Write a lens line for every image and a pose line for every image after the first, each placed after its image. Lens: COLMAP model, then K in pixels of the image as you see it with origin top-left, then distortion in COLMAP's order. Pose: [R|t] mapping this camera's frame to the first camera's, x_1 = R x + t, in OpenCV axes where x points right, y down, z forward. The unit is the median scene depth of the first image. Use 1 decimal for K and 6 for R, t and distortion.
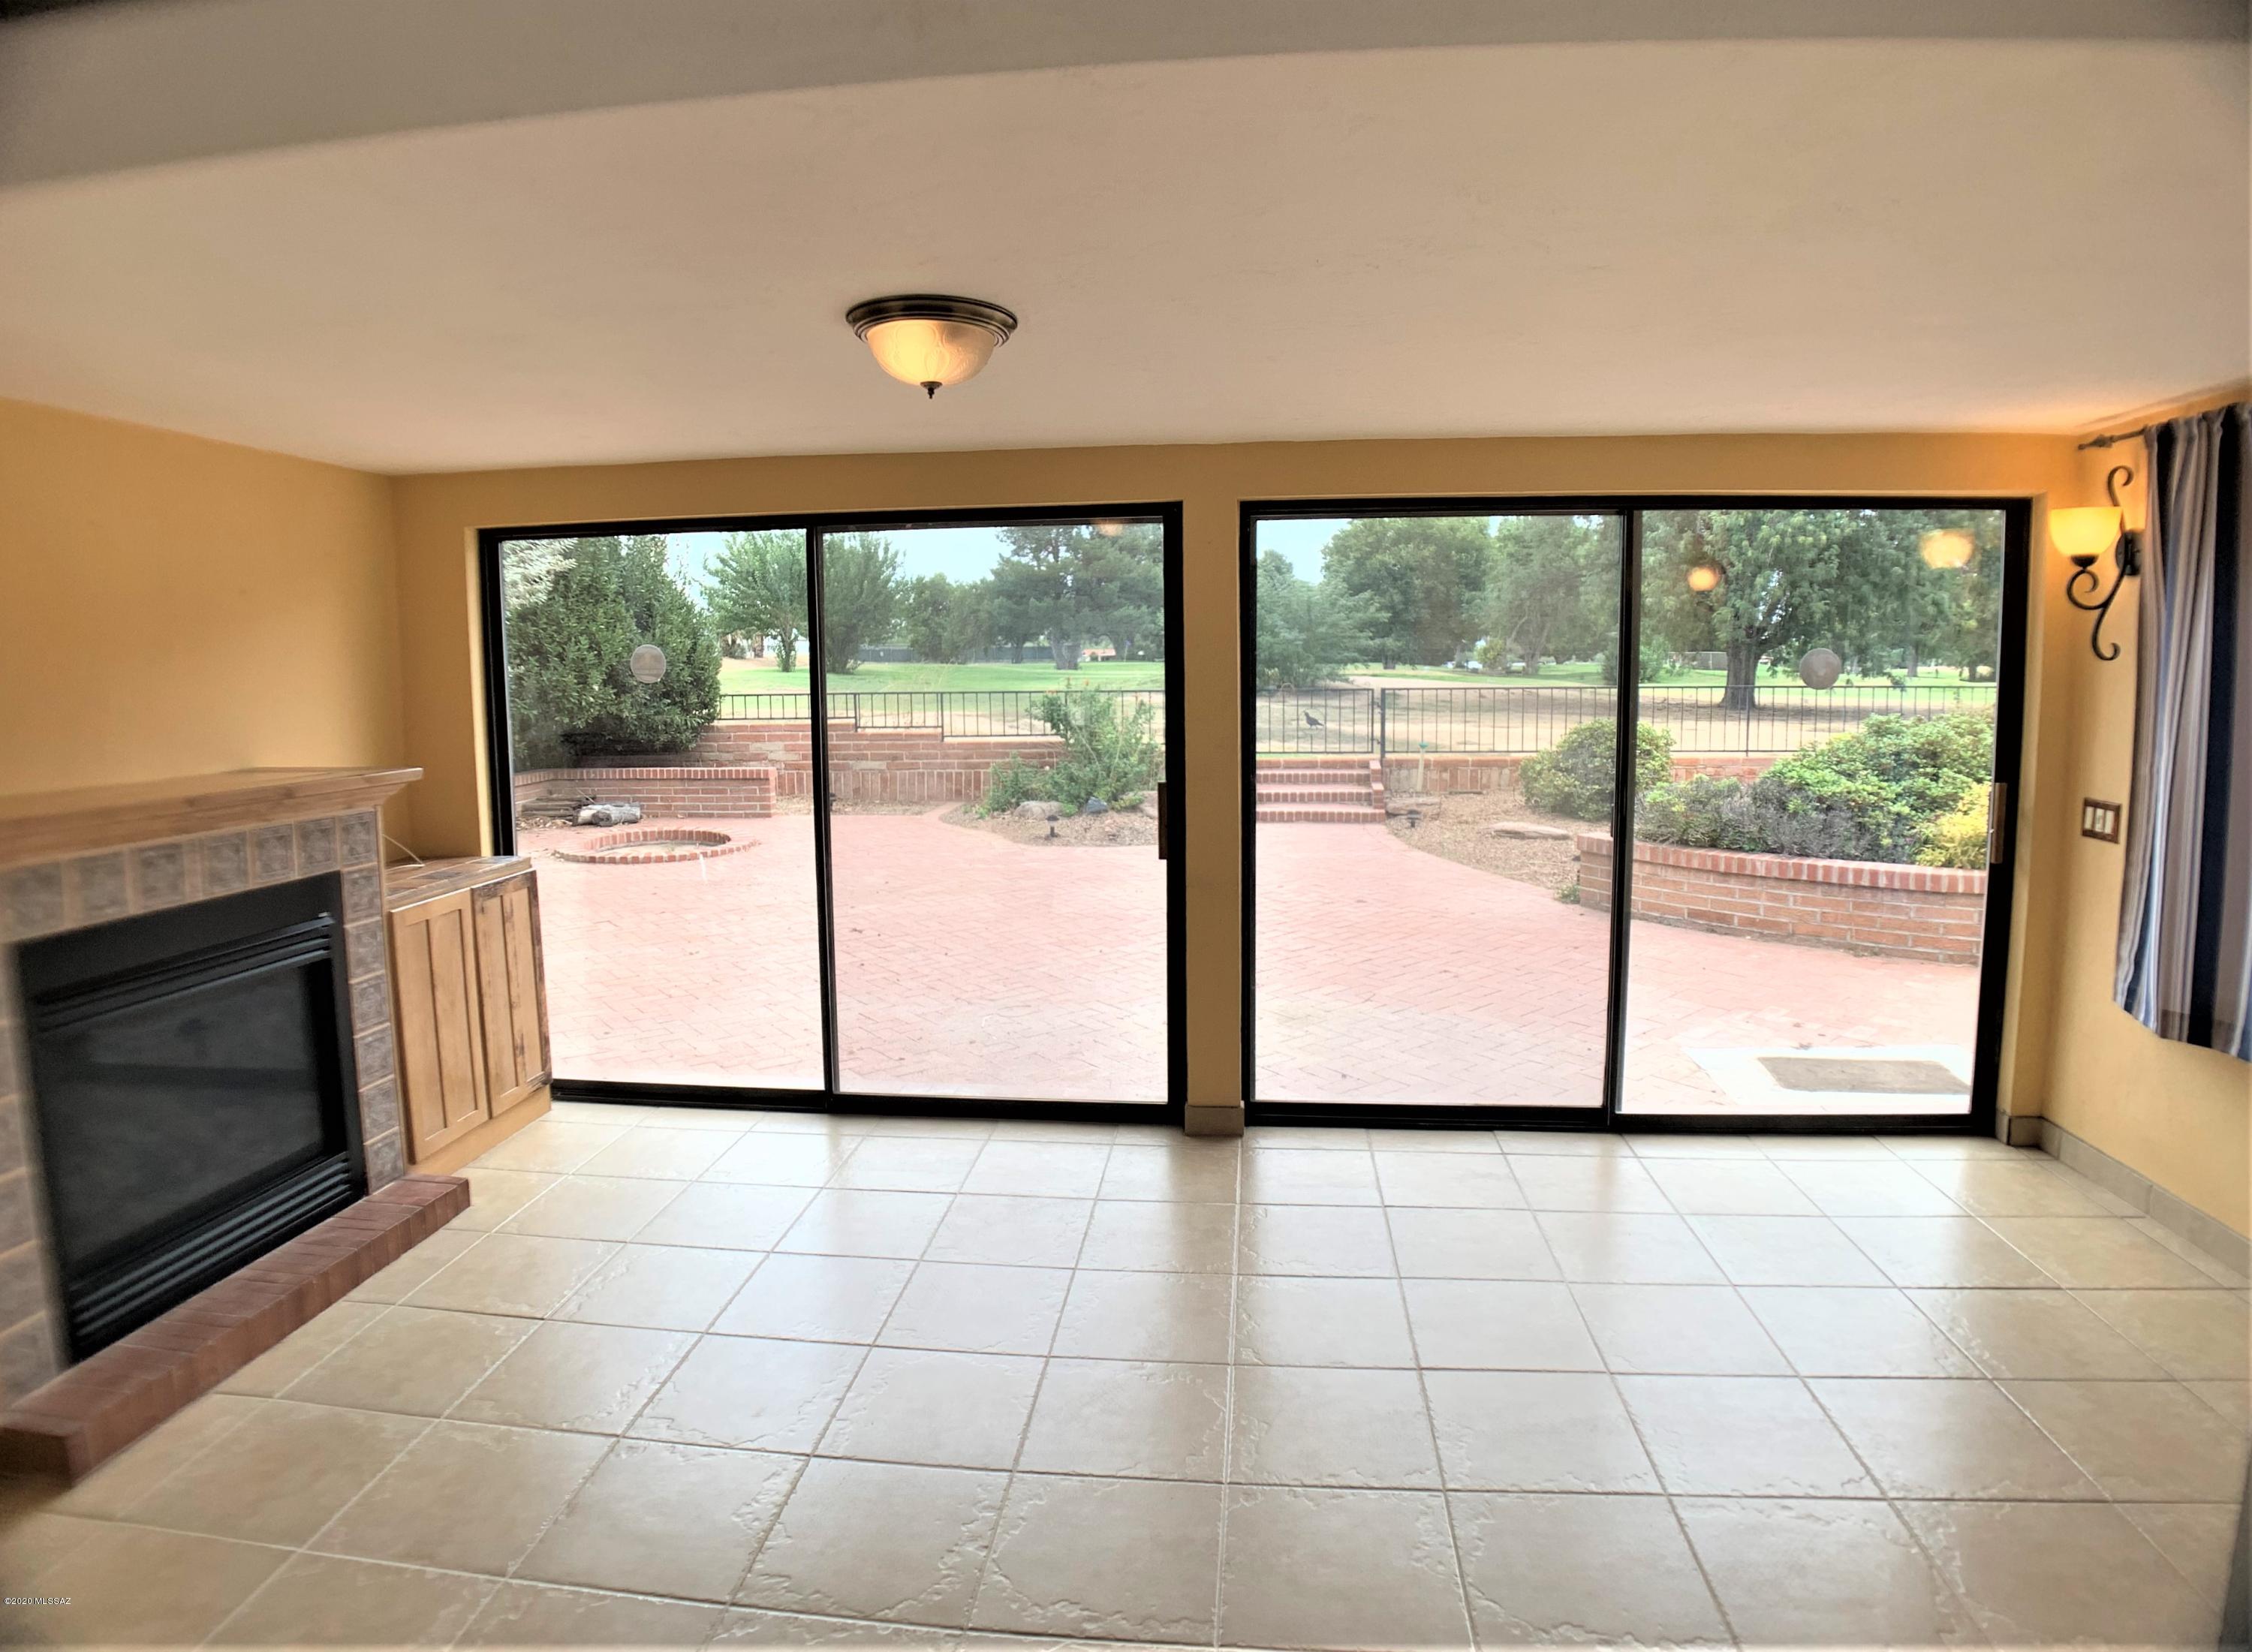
lens RADIAL K [[1255.6, 0, 1102.8], [0, 1255.6, 780.4], [0, 0, 1]] dist [-0.078177, 0.000641]
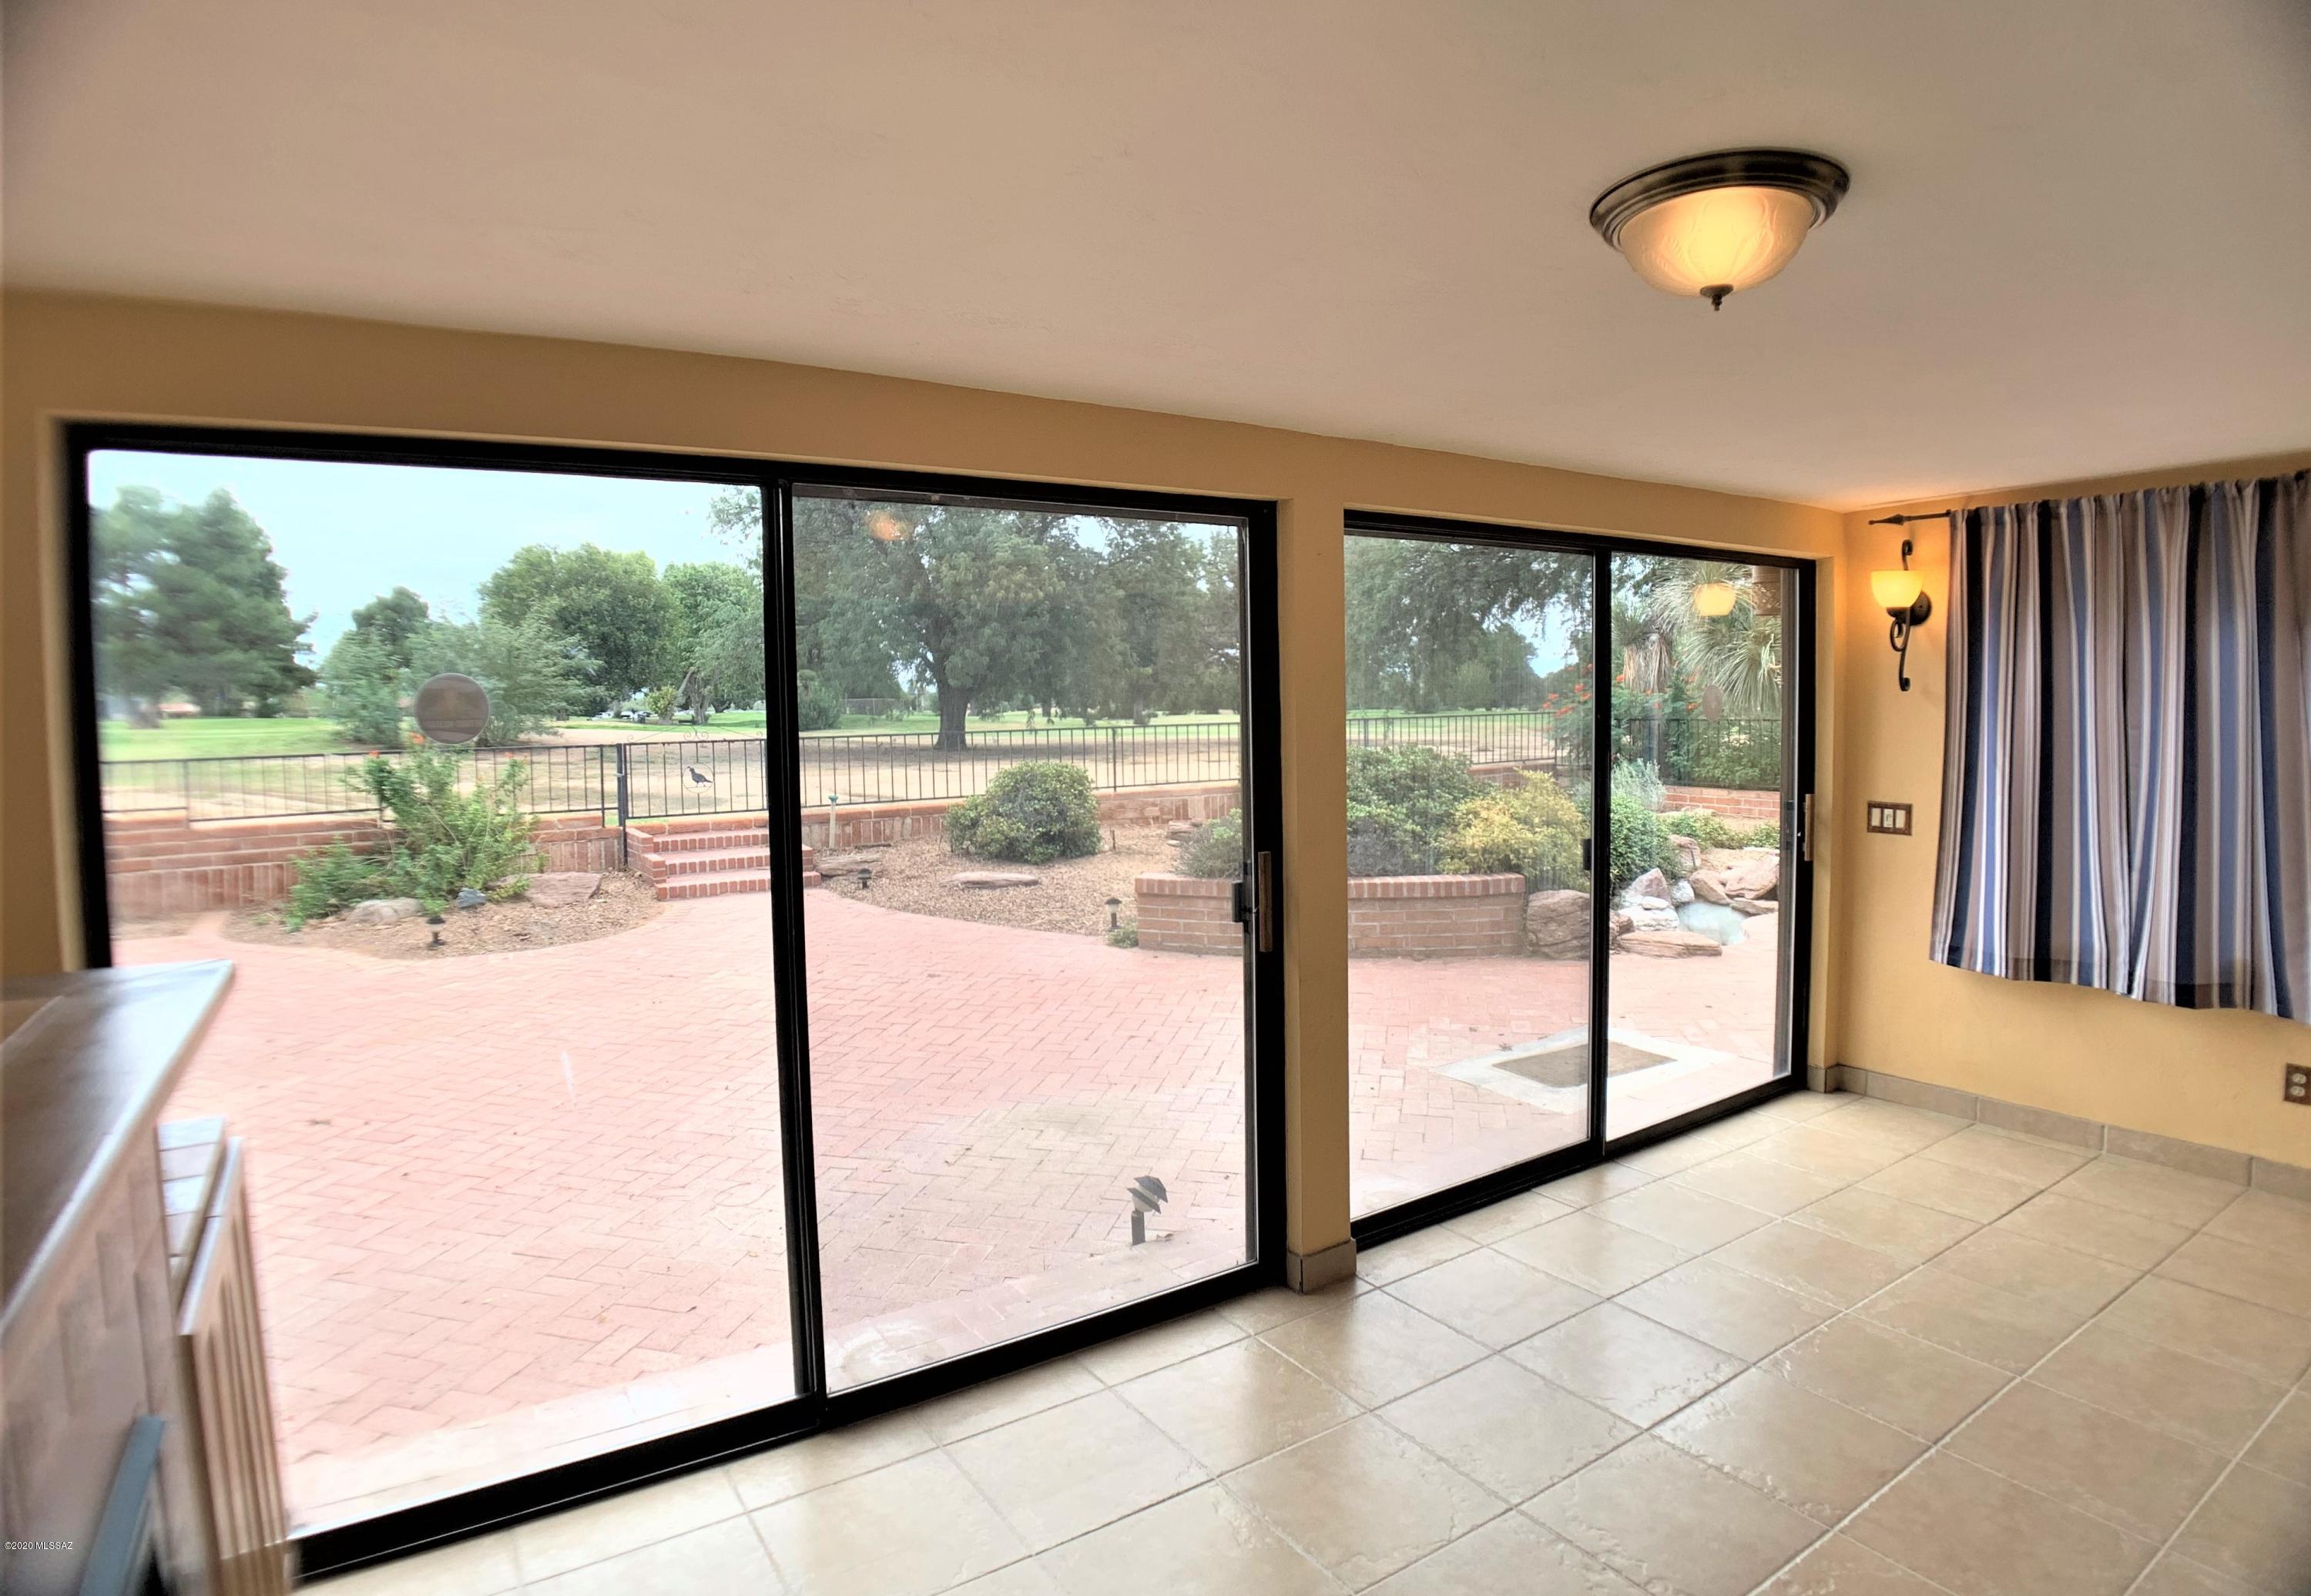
lens RADIAL K [[1255.3, 0, 1160.5], [0, 1255.3, 757.1], [0, 0, 1]] dist [-0.080379, -0.000733]
pose [[0.761850, -0.033484, 0.646888, -0.292730], [0.070837, 0.996980, -0.031820, -0.022417], [-0.643869, 0.070065, 0.761921, 0.253692]]
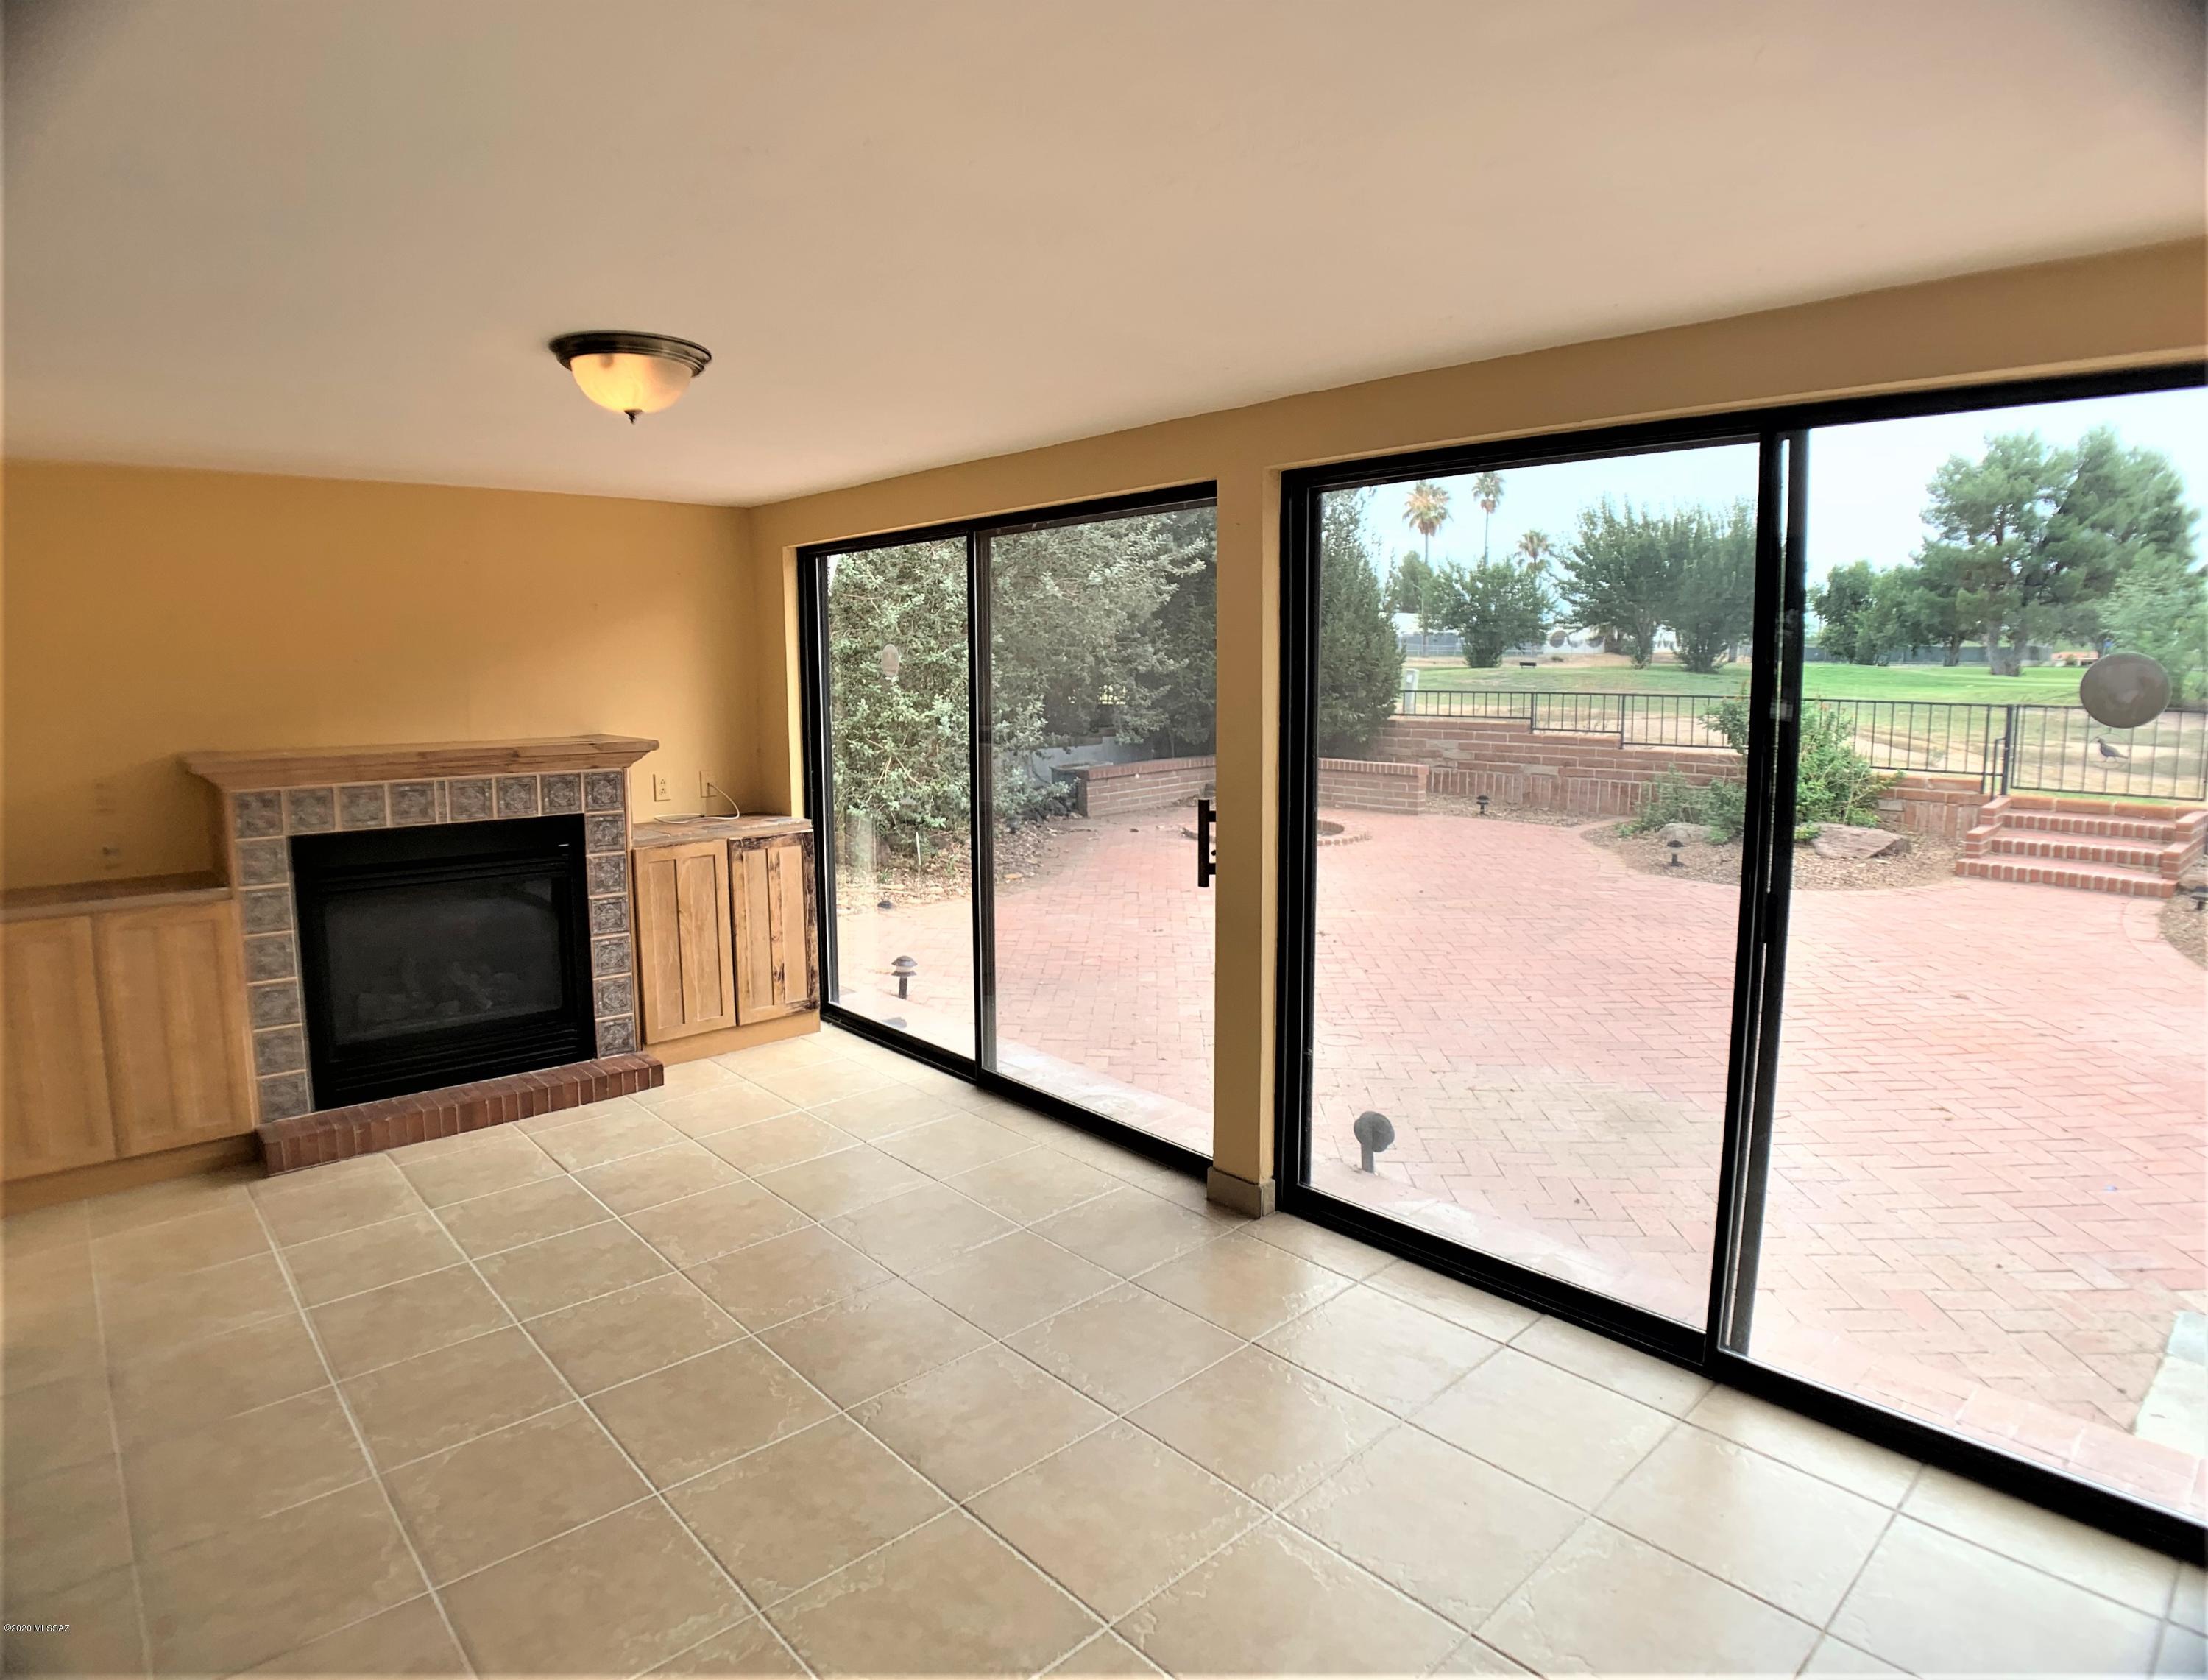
lens RADIAL K [[1229.1, 0, 1072.6], [0, 1229.1, 815.8], [0, 0, 1]] dist [-0.076919, 0.001303]
pose [[0.749265, 0.090291, -0.656087, 0.314650], [-0.066844, 0.995914, 0.060721, -0.019794], [0.658888, -0.001641, 0.752239, 0.165873]]
